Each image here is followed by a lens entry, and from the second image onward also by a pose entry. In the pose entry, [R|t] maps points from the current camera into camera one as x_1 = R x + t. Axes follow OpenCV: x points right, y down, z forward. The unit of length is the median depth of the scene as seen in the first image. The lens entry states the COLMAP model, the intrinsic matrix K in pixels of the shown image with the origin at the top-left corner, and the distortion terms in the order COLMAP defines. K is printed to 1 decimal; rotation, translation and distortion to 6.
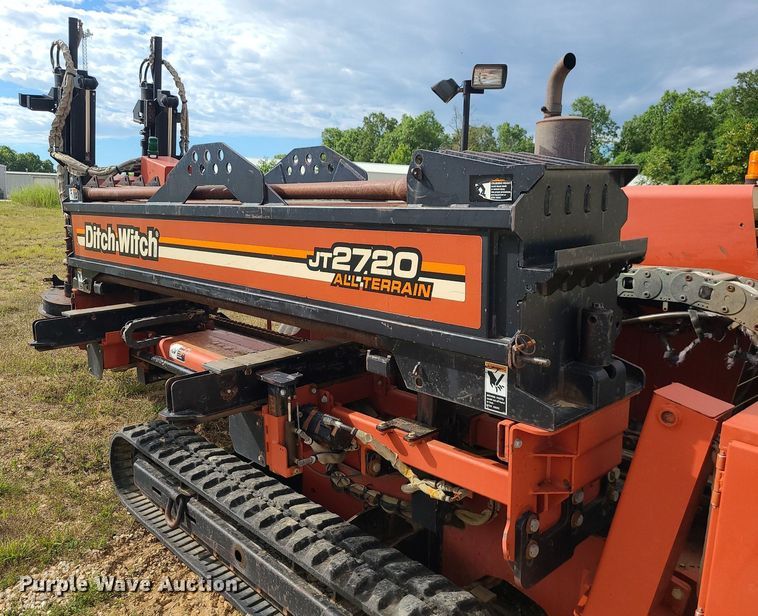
lens RADIAL K [[636.6, 0, 347.2], [0, 636.6, 292.9], [0, 0, 1]] dist [0.013598, -0.001002]
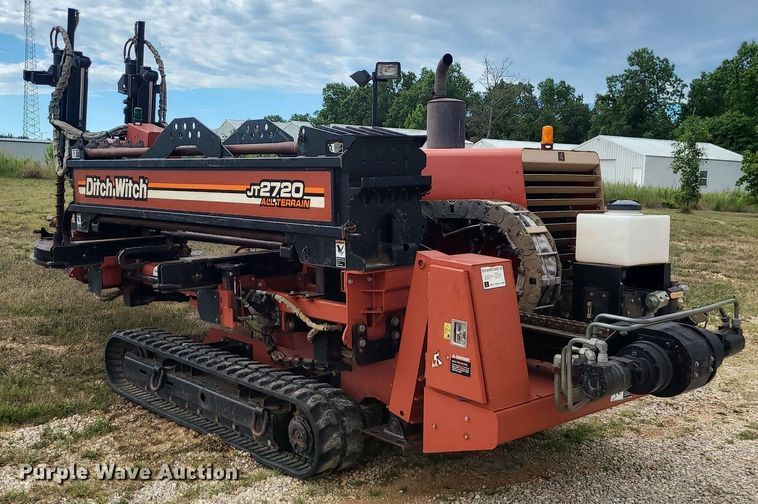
lens RADIAL K [[791.1, 0, 379.0], [0, 791.1, 252.0], [0, 0, 1]] dist [0.008138, 0.000334]
pose [[0.999468, 0.001496, 0.032570, 0.151725], [-0.000082, 0.999060, -0.043359, 0.137215], [-0.032604, 0.043333, 0.998529, -0.734312]]
